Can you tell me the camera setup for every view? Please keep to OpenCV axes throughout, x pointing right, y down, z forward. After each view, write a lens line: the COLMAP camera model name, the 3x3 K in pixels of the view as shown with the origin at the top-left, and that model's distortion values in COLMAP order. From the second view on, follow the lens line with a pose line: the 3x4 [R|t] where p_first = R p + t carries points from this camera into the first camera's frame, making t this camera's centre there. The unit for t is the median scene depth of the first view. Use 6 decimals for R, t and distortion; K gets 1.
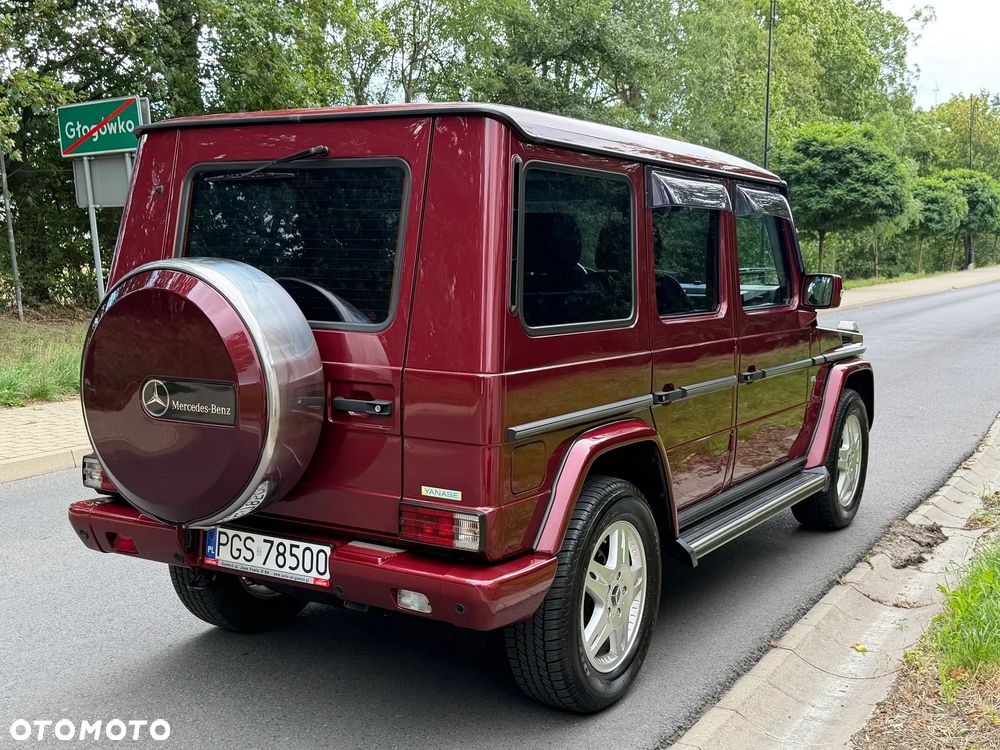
lens RADIAL K [[1050.9, 0, 500.0], [0, 1050.9, 375.0], [0, 0, 1]] dist [0.066208, -0.010196]
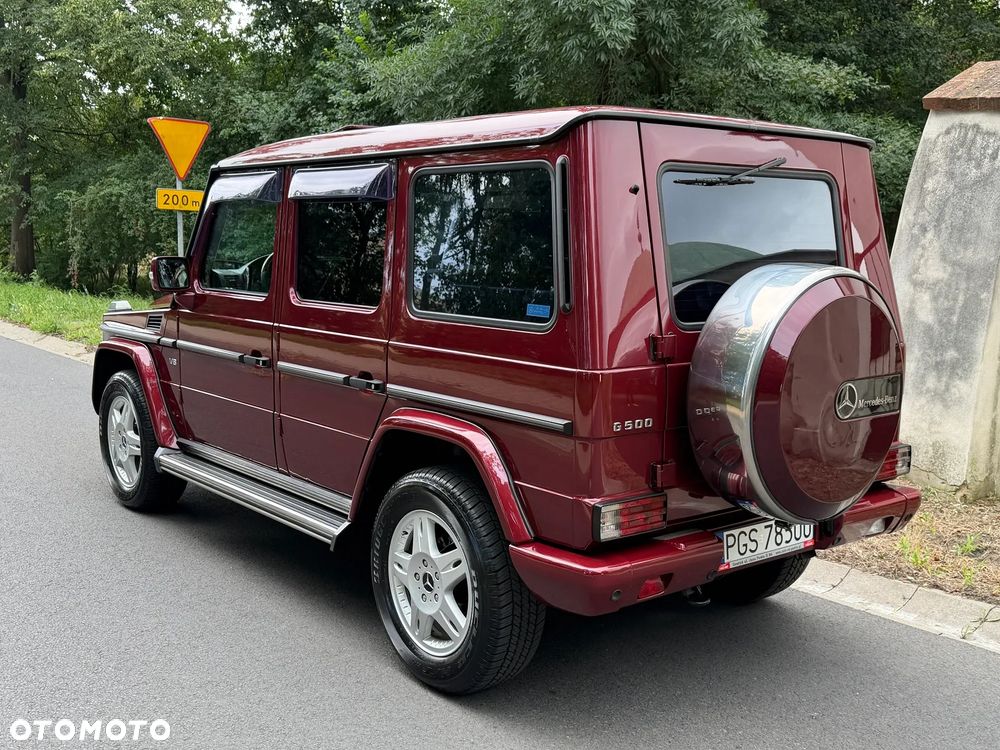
lens RADIAL K [[1050.9, 0, 500.0], [0, 1050.9, 375.0], [0, 0, 1]] dist [0.066208, -0.010196]
pose [[0.367751, -0.127226, 0.921180, -1.289345], [0.080468, 0.991235, 0.104778, -0.128535], [-0.926436, 0.035594, 0.374765, 0.847718]]
